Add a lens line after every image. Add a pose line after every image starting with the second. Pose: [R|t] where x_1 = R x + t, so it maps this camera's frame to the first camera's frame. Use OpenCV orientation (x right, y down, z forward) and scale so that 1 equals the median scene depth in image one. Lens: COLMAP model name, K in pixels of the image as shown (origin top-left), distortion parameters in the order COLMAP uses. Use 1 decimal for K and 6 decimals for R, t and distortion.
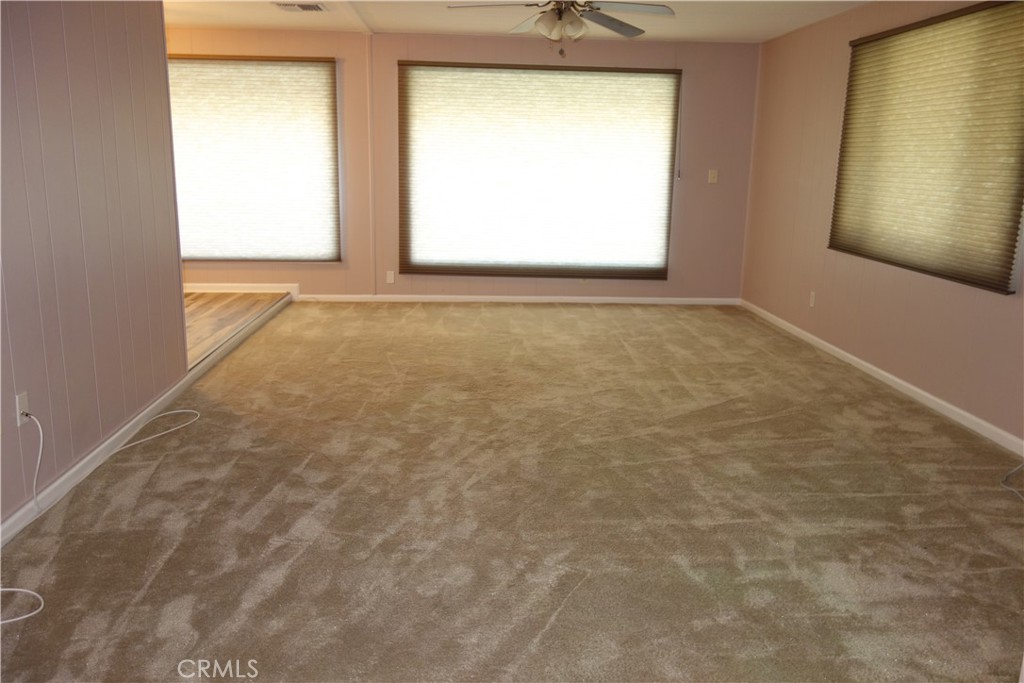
lens RADIAL K [[809.0, 0, 513.7], [0, 809.0, 340.5], [0, 0, 1]] dist [0.010625, -0.003234]
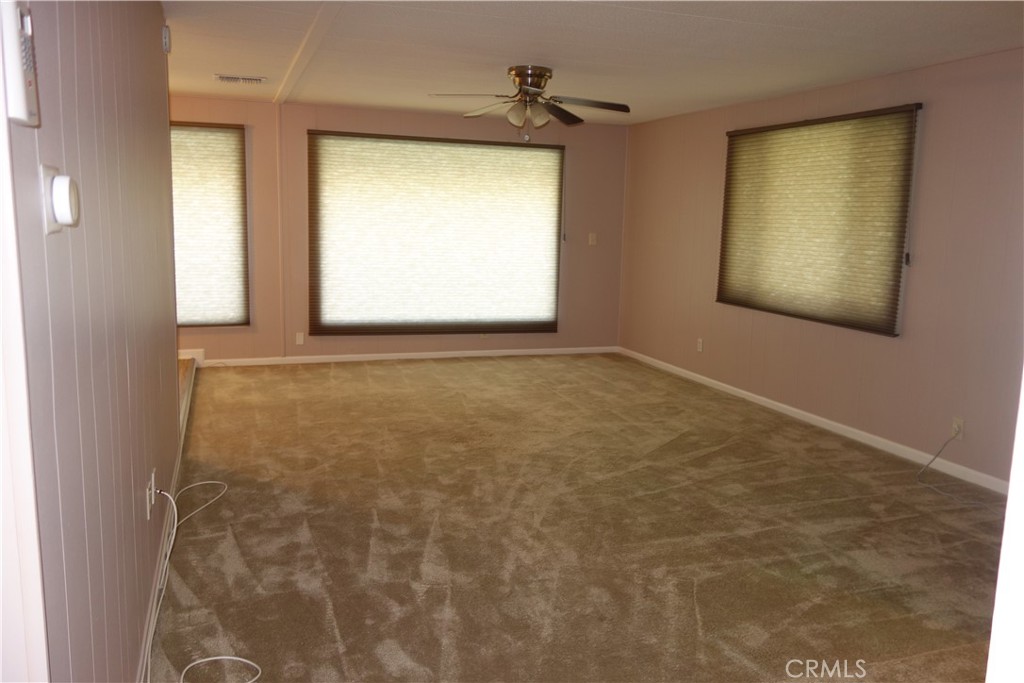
lens RADIAL K [[809.0, 0, 513.7], [0, 809.0, 340.5], [0, 0, 1]] dist [0.010625, -0.003234]
pose [[0.961455, -0.036978, 0.272465, -0.289418], [0.053883, 0.997041, -0.054823, -0.010976], [-0.269632, 0.067391, 0.960602, -0.069046]]
